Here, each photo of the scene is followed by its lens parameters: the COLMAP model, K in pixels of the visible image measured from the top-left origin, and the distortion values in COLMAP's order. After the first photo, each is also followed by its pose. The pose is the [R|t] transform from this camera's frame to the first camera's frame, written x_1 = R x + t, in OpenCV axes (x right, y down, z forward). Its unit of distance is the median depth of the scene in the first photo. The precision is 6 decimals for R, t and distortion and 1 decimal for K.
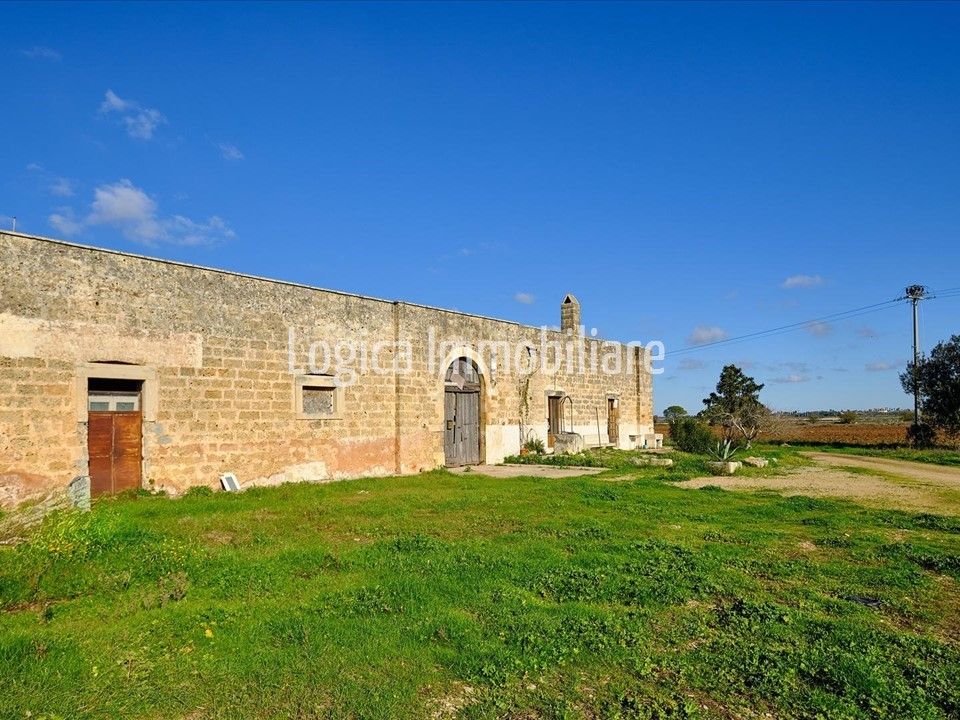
lens RADIAL K [[1539.4, 0, 480.0], [0, 1539.4, 360.0], [0, 0, 1]] dist [-0.014244, -0.050085]
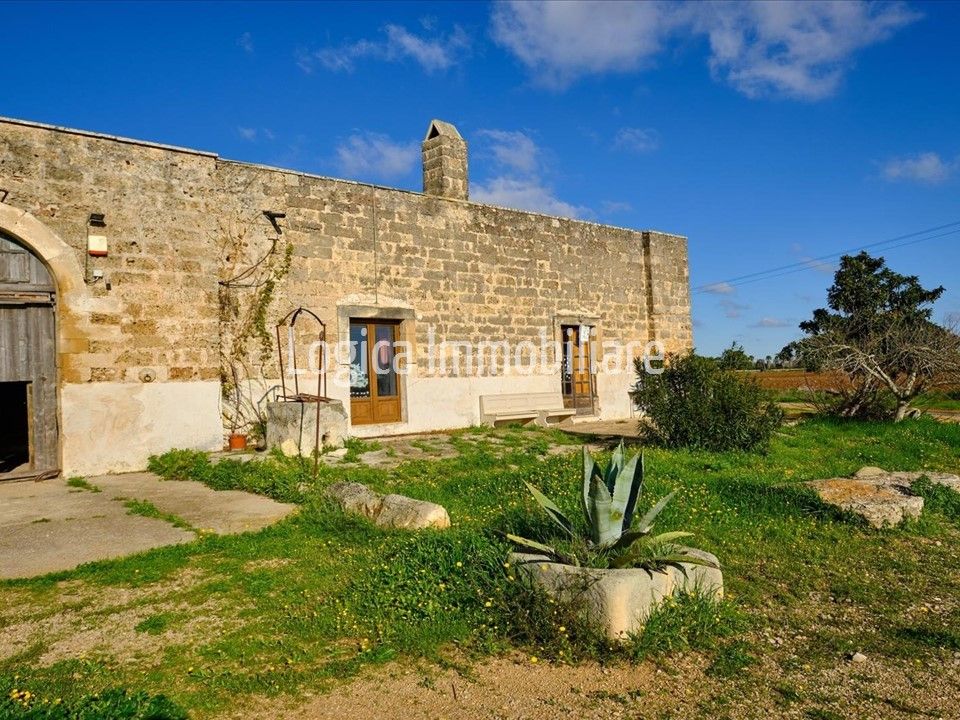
lens RADIAL K [[582.1, 0, 480.1], [0, 582.1, 368.6], [0, 0, 1]] dist [0.001170, 0.001728]
pose [[0.863968, -0.023650, -0.502991, 0.198896], [0.041079, 0.998877, 0.023592, 0.042904], [0.501869, -0.041045, 0.863969, 1.009283]]
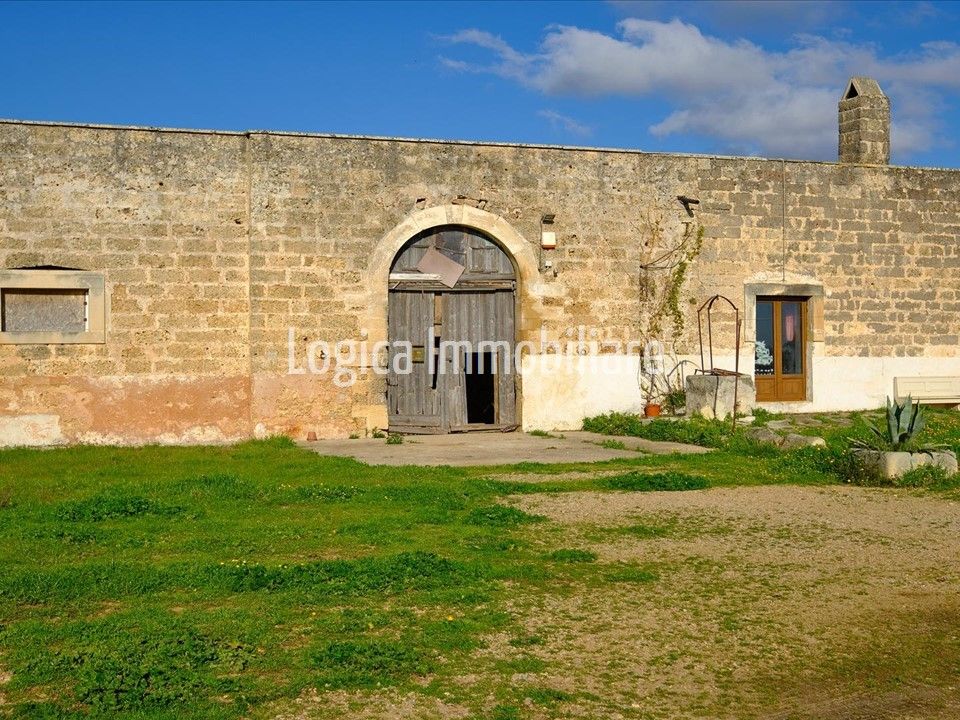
lens RADIAL K [[1406.9, 0, 480.0], [0, 1406.9, 360.0], [0, 0, 1]] dist [-0.023449, 0.090077]
pose [[0.577601, 0.025326, -0.815926, 0.416380], [0.031906, 0.998055, 0.053565, 0.020090], [0.815695, -0.056972, 0.575669, 0.786475]]
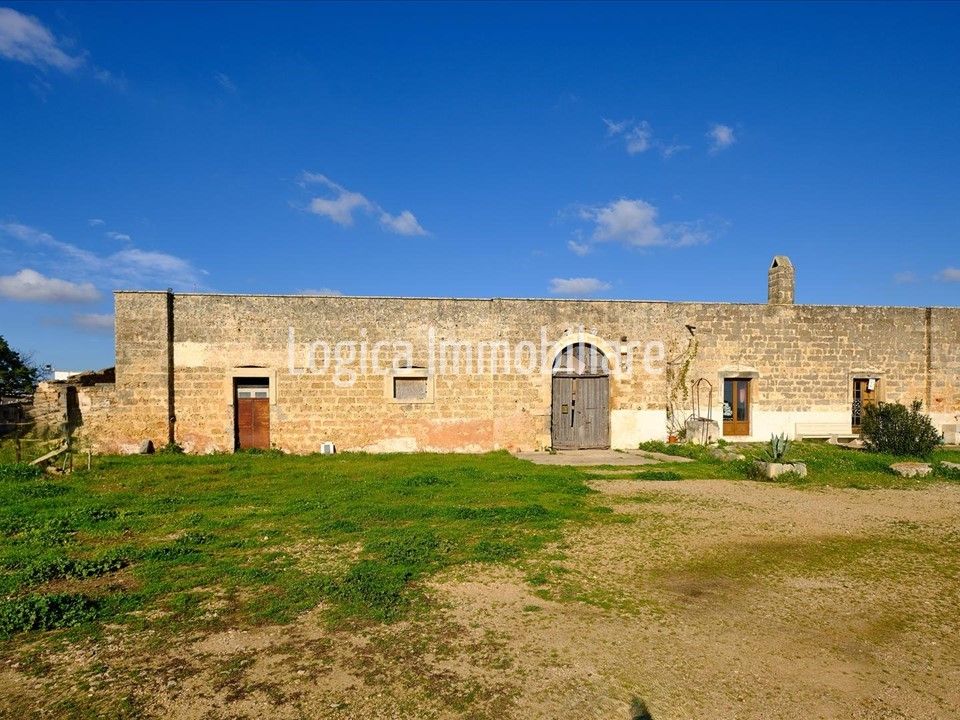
lens RADIAL K [[1539.4, 0, 480.0], [0, 1539.4, 360.0], [0, 0, 1]] dist [-0.014244, -0.050085]
pose [[0.033891, -0.011597, -0.999358, 1.088479], [0.048126, 0.998792, -0.009958, 0.017747], [0.998266, -0.047757, 0.034408, 0.968677]]
